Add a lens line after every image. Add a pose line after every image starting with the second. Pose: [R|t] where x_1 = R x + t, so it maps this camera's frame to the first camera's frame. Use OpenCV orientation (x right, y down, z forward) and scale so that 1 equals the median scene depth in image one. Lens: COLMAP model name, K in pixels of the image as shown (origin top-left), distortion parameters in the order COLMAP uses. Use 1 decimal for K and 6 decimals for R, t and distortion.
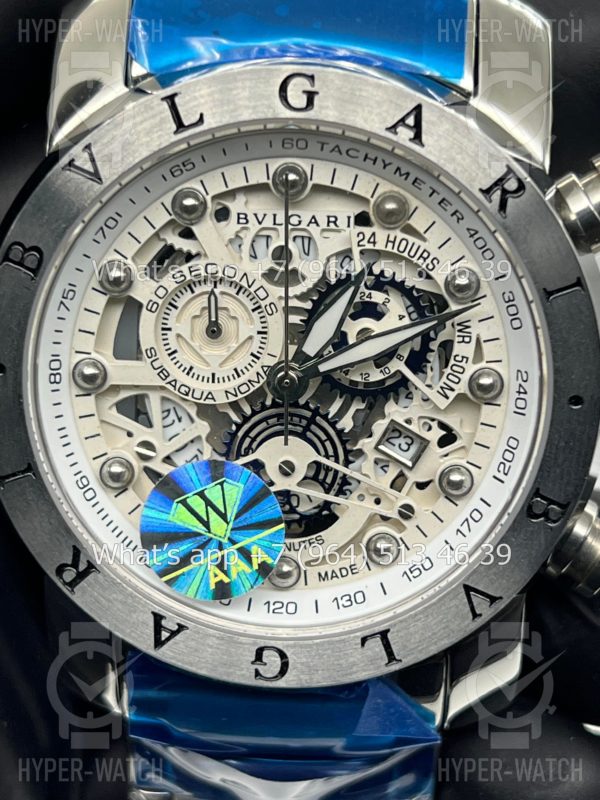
lens RADIAL K [[1877.0, 0, 311.3], [0, 1877.0, 400.5], [0, 0, 1]] dist [0.189030, -0.290512]
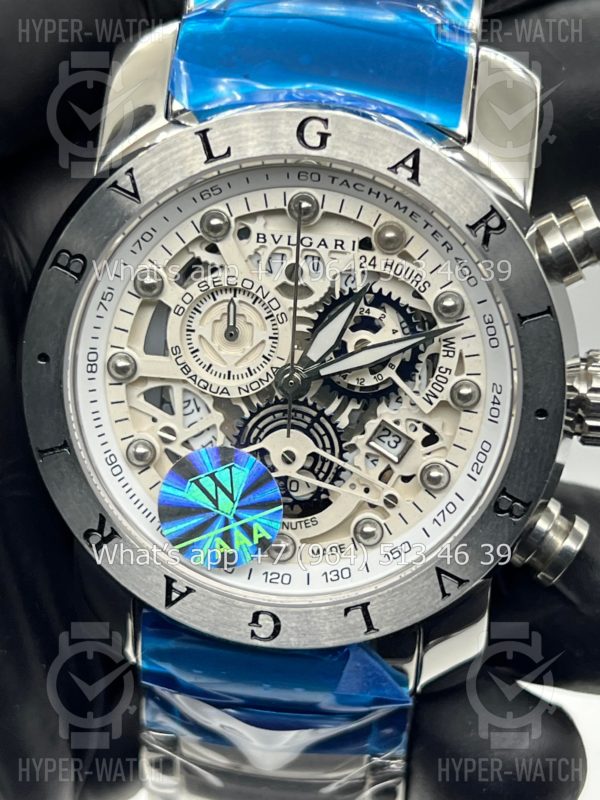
lens RADIAL K [[1877.0, 0, 311.3], [0, 1877.0, 400.5], [0, 0, 1]] dist [0.189030, -0.290512]
pose [[0.998022, 0.054858, -0.030691, 0.034461], [-0.054493, 0.998435, 0.012609, -0.013906], [0.031335, -0.010912, 0.999449, -0.146670]]
